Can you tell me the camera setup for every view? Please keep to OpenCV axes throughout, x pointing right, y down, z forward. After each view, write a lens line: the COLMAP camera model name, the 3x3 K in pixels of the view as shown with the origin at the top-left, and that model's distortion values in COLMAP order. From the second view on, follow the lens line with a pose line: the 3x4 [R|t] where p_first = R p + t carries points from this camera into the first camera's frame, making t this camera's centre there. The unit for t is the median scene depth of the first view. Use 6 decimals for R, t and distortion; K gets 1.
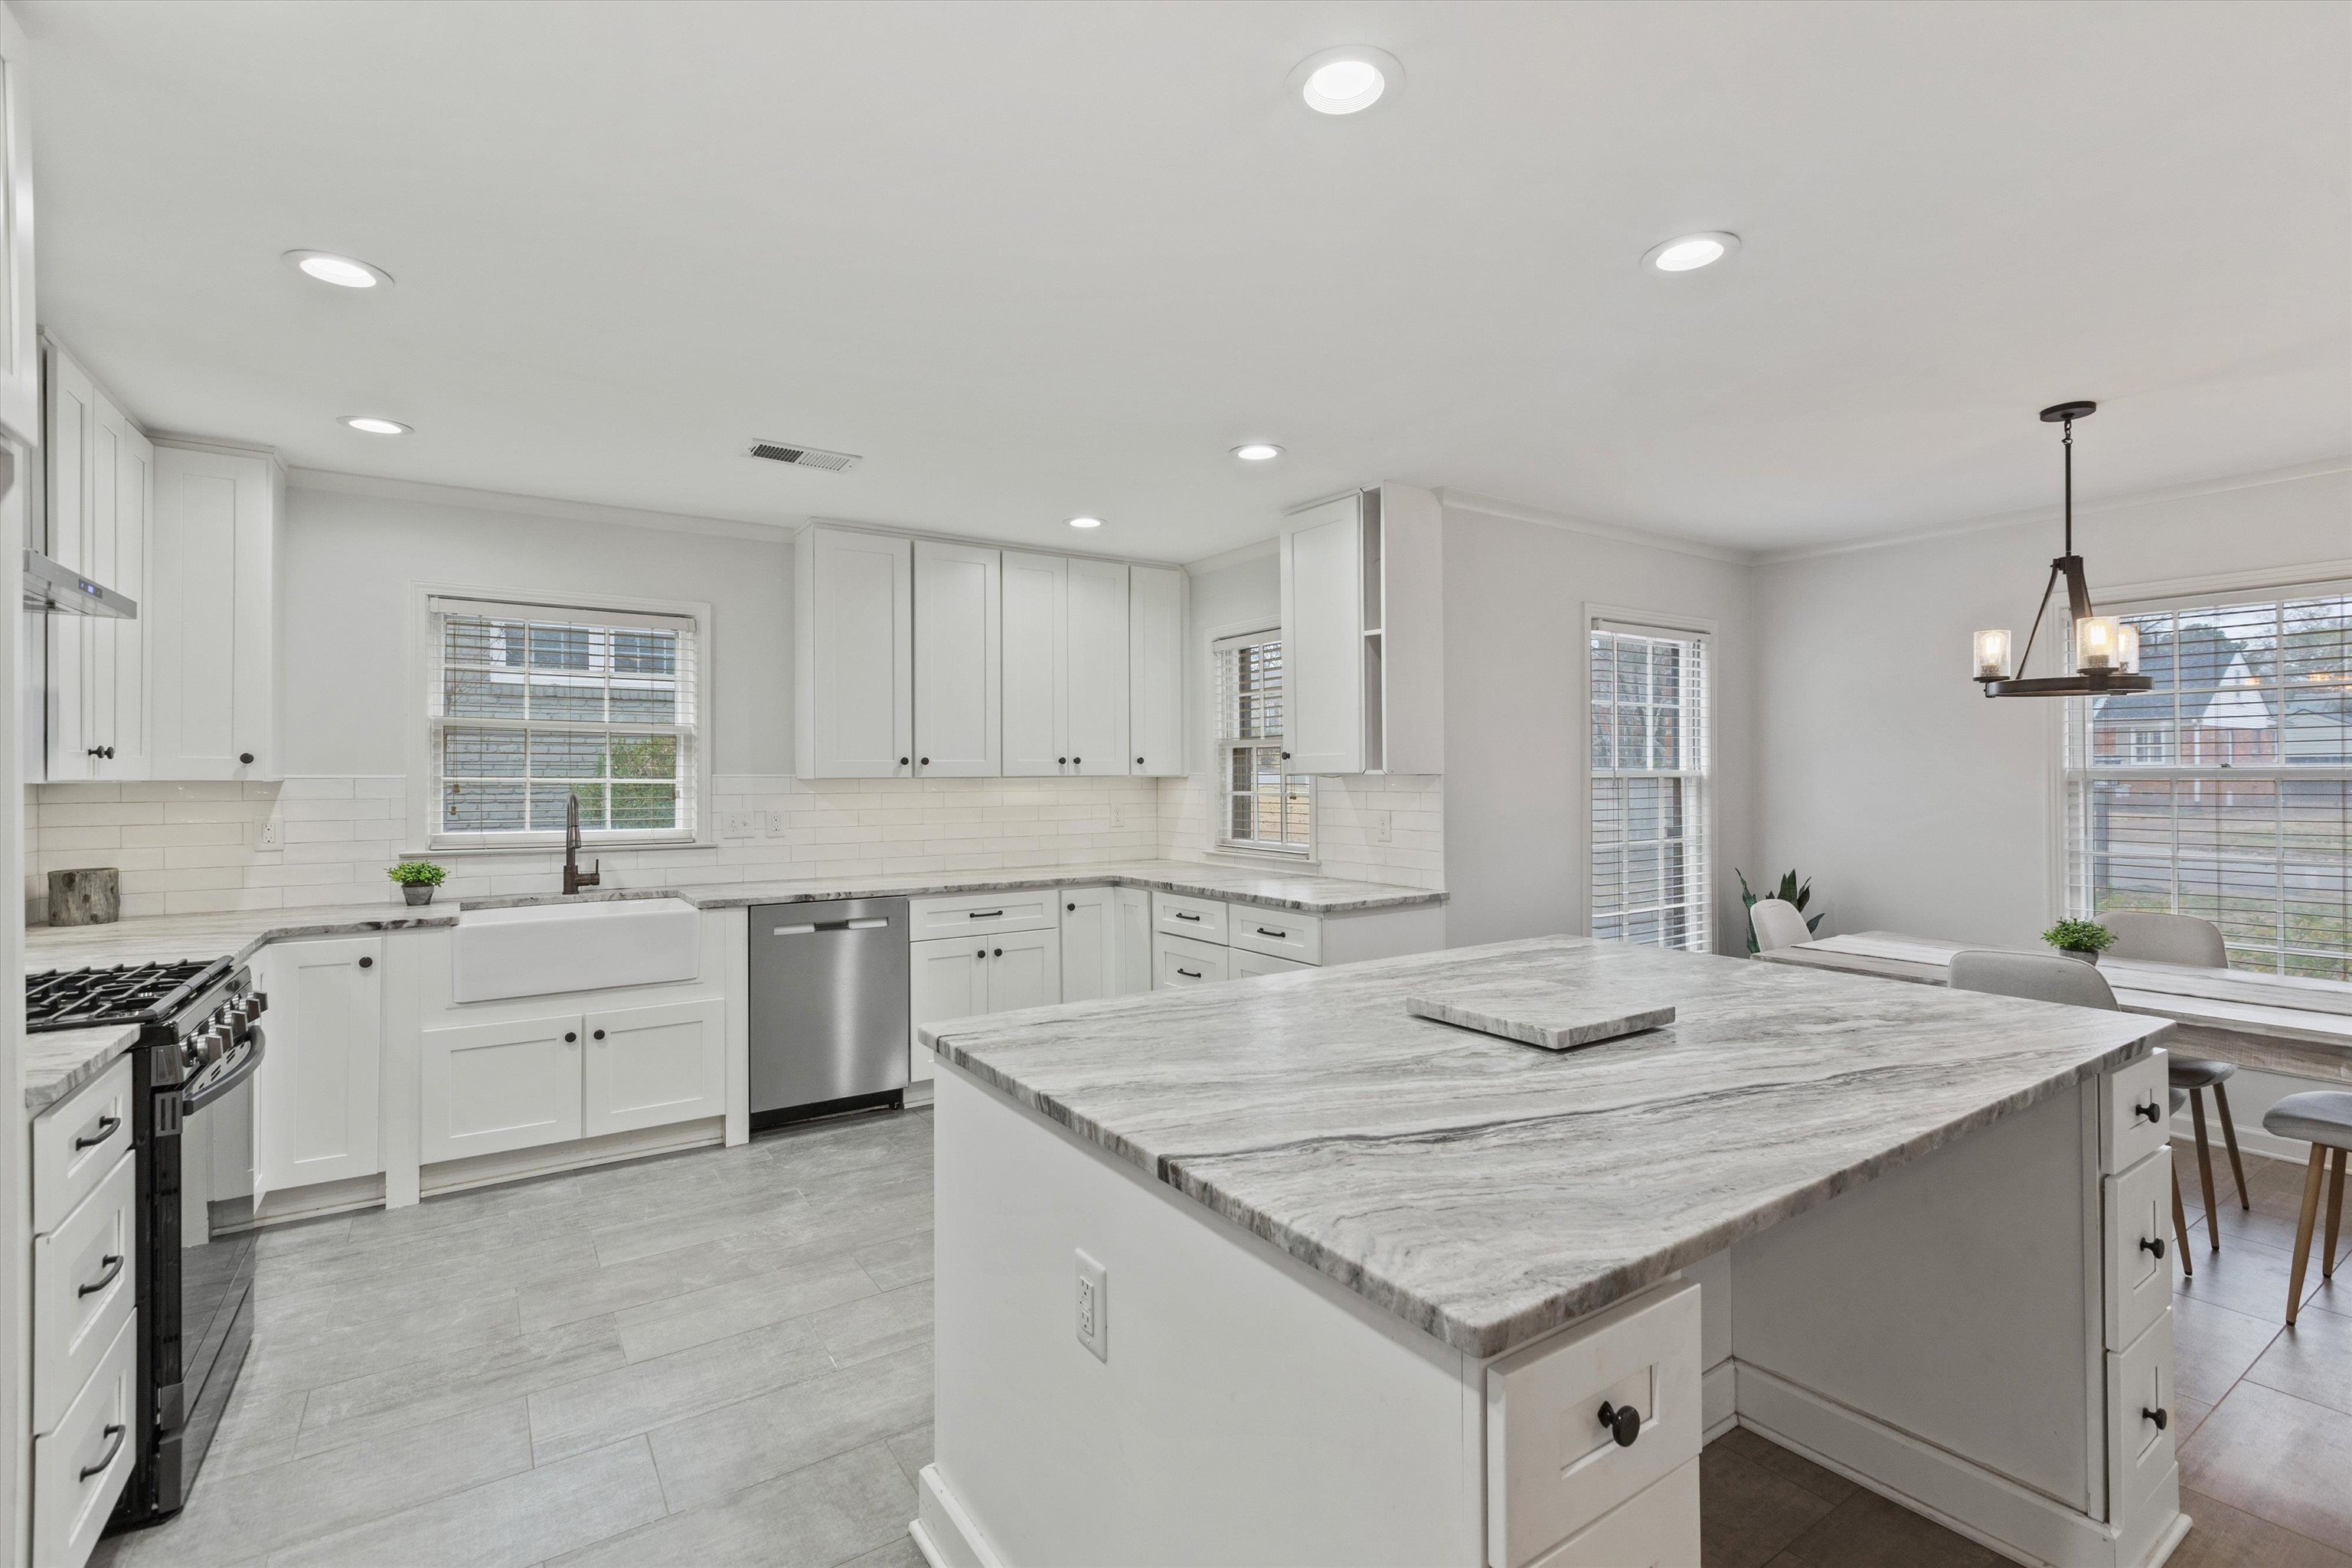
lens RADIAL K [[1061.1, 0, 1176.0], [0, 1061.1, 784.0], [0, 0, 1]] dist [-0.002237, -0.000370]
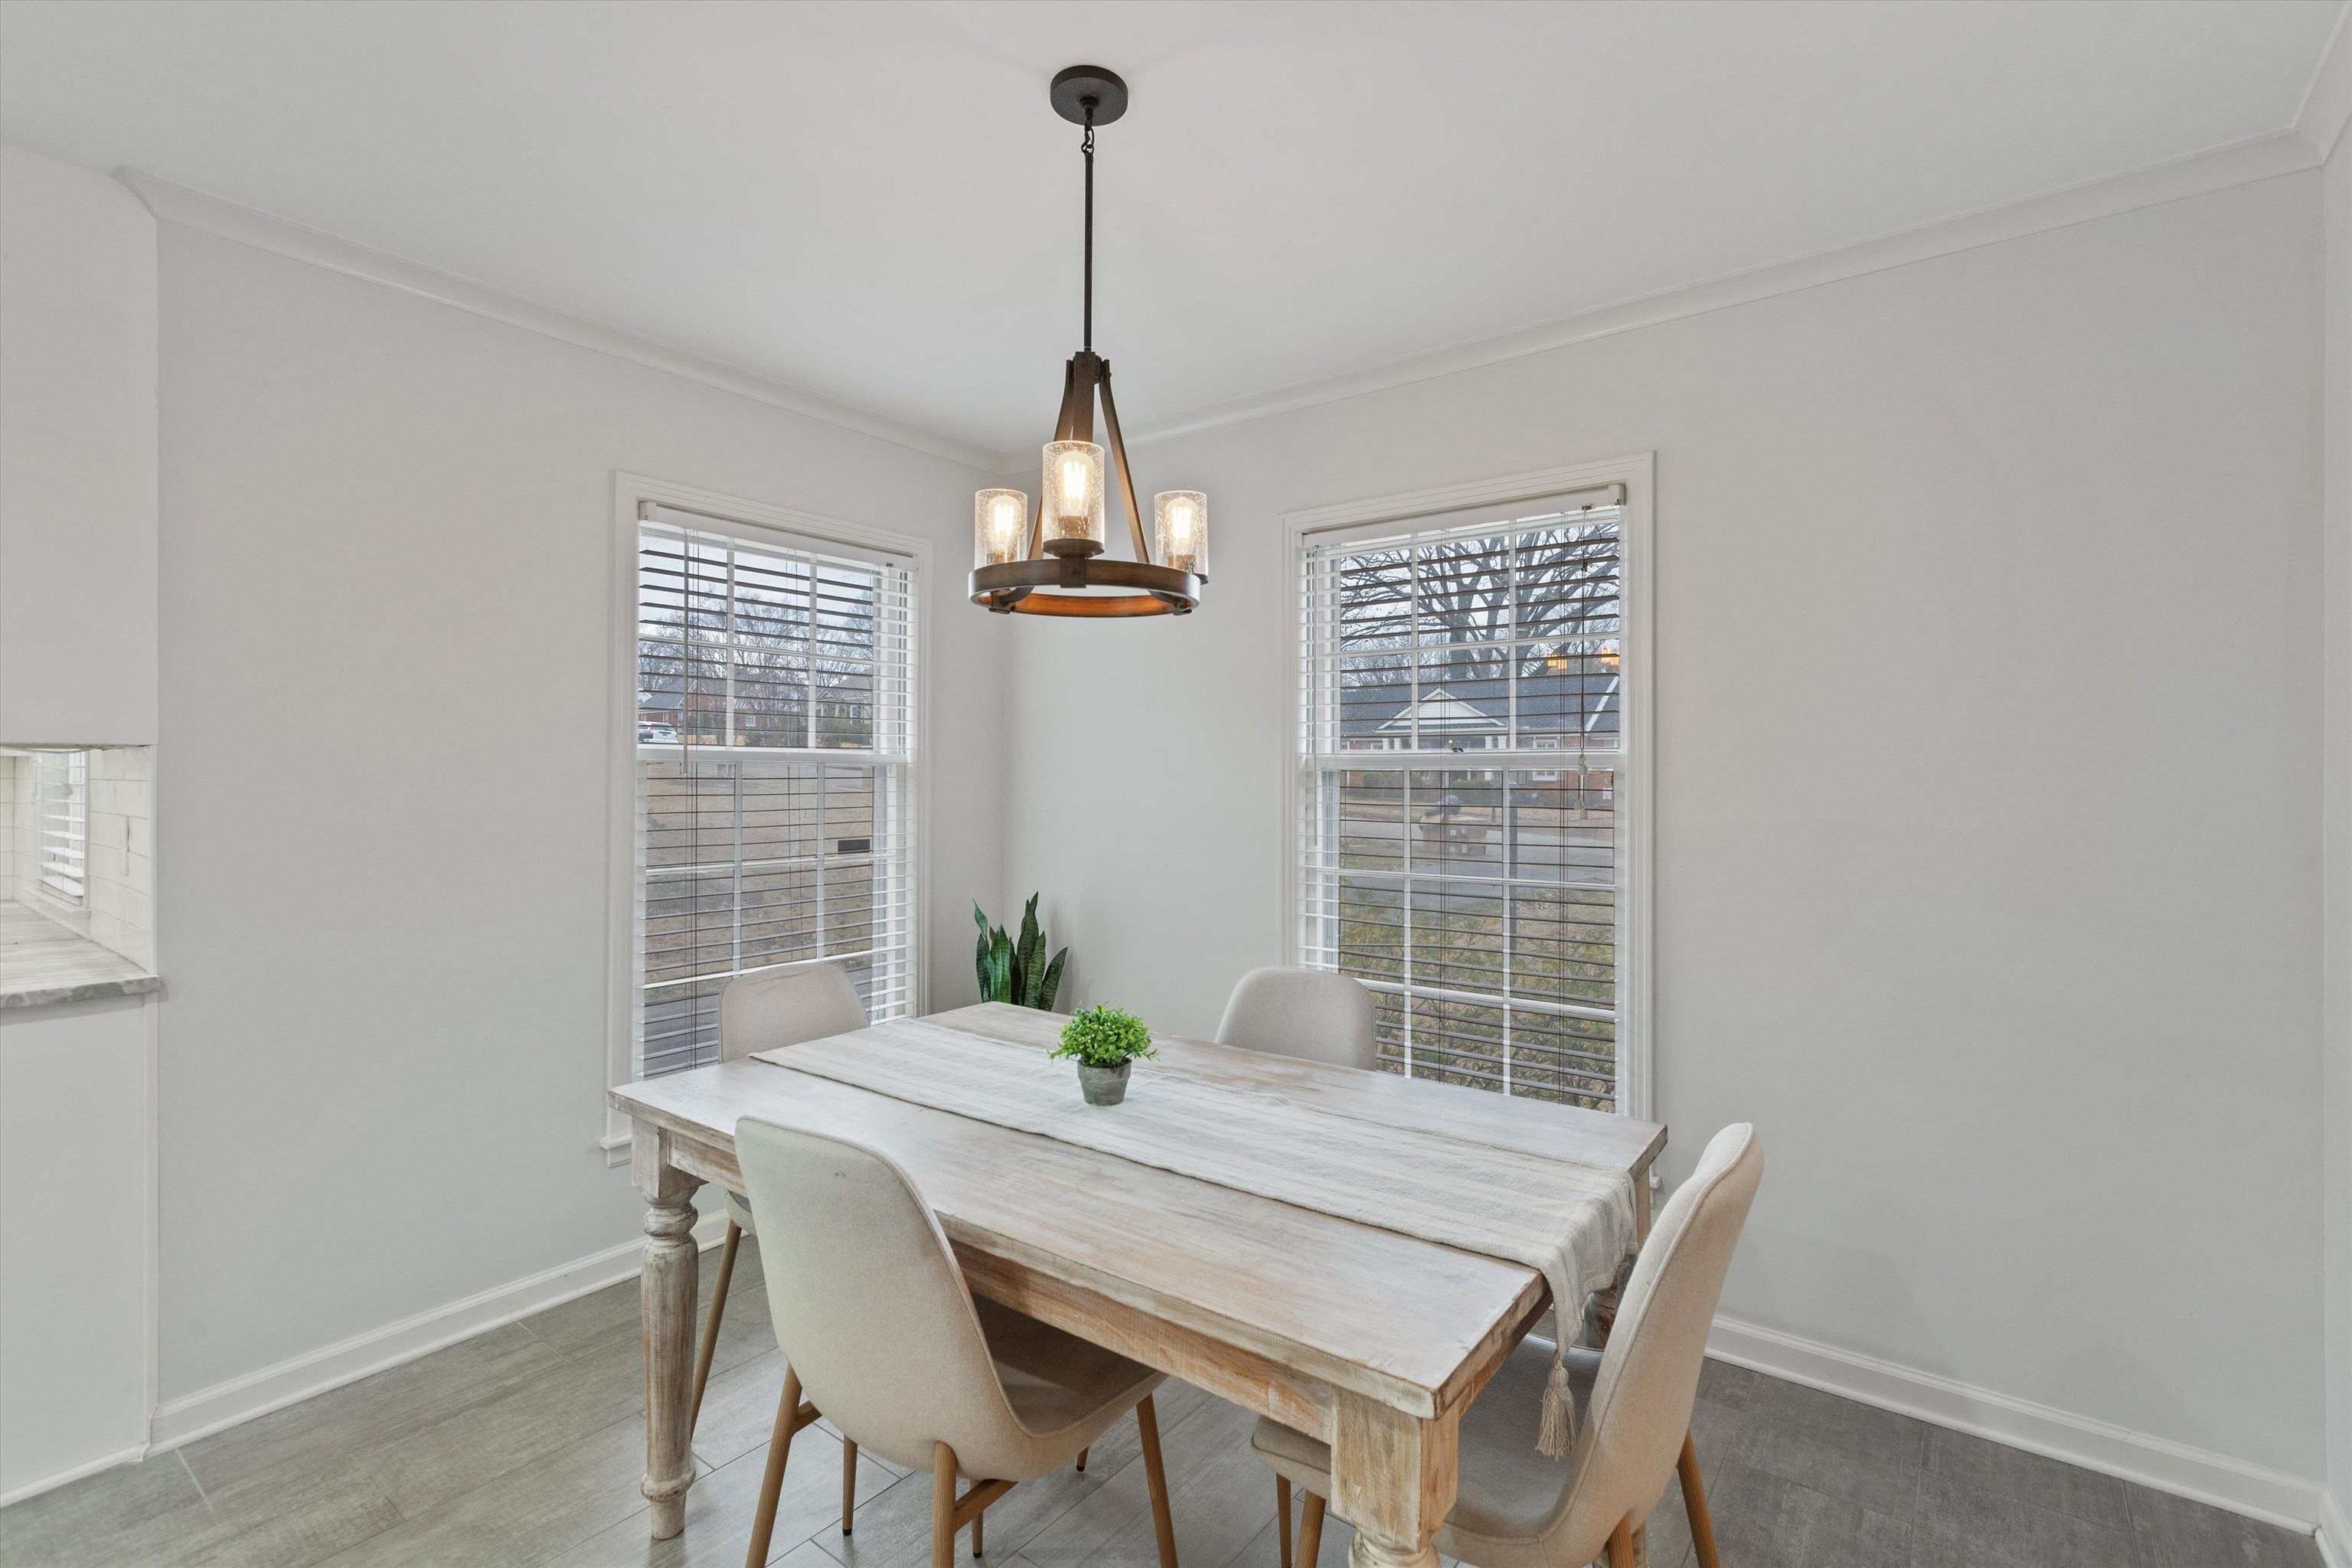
lens RADIAL K [[1061.1, 0, 1176.0], [0, 1061.1, 784.0], [0, 0, 1]] dist [-0.002237, -0.000370]
pose [[0.946343, 0.004640, 0.323132, 0.448150], [-0.005507, 0.999983, 0.001770, 0.004041], [-0.323118, -0.003454, 0.946352, 0.291801]]
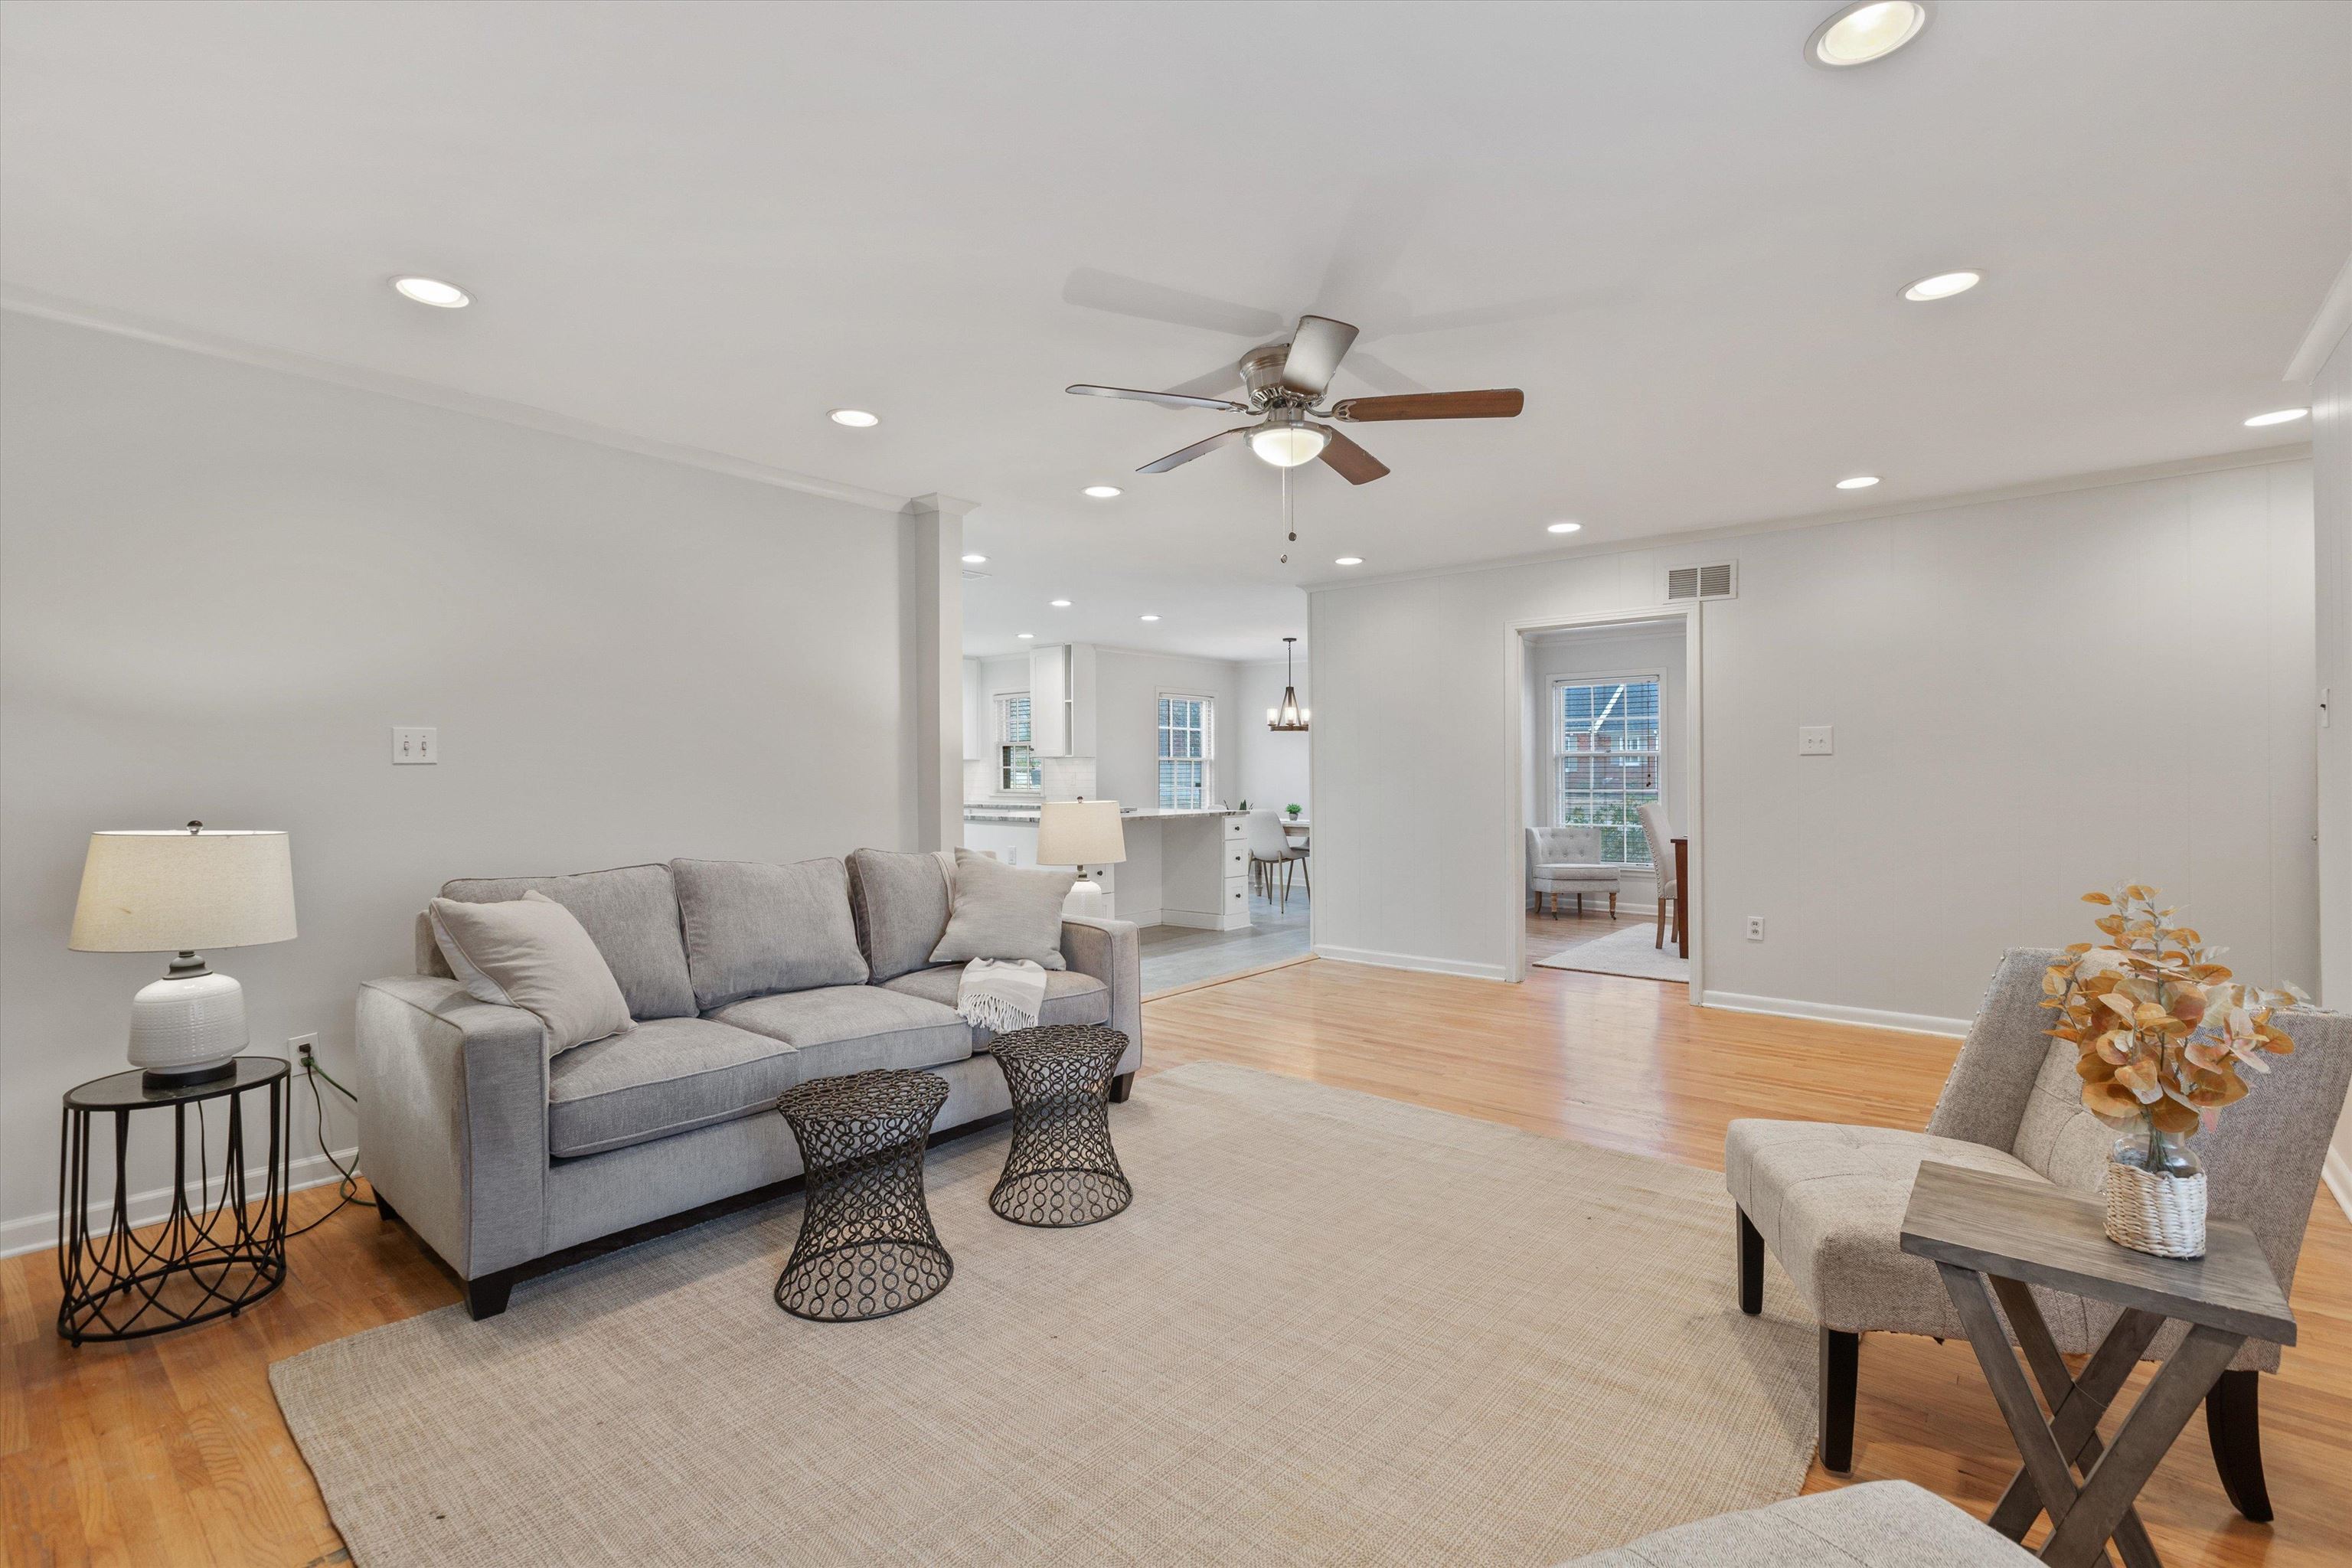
lens RADIAL K [[1061.1, 0, 1176.0], [0, 1061.1, 784.0], [0, 0, 1]] dist [-0.002237, -0.000370]
pose [[0.961178, 0.002710, 0.275915, -0.212470], [-0.002091, 0.999995, -0.002537, 0.050597], [-0.275920, 0.001862, 0.961179, -1.201191]]
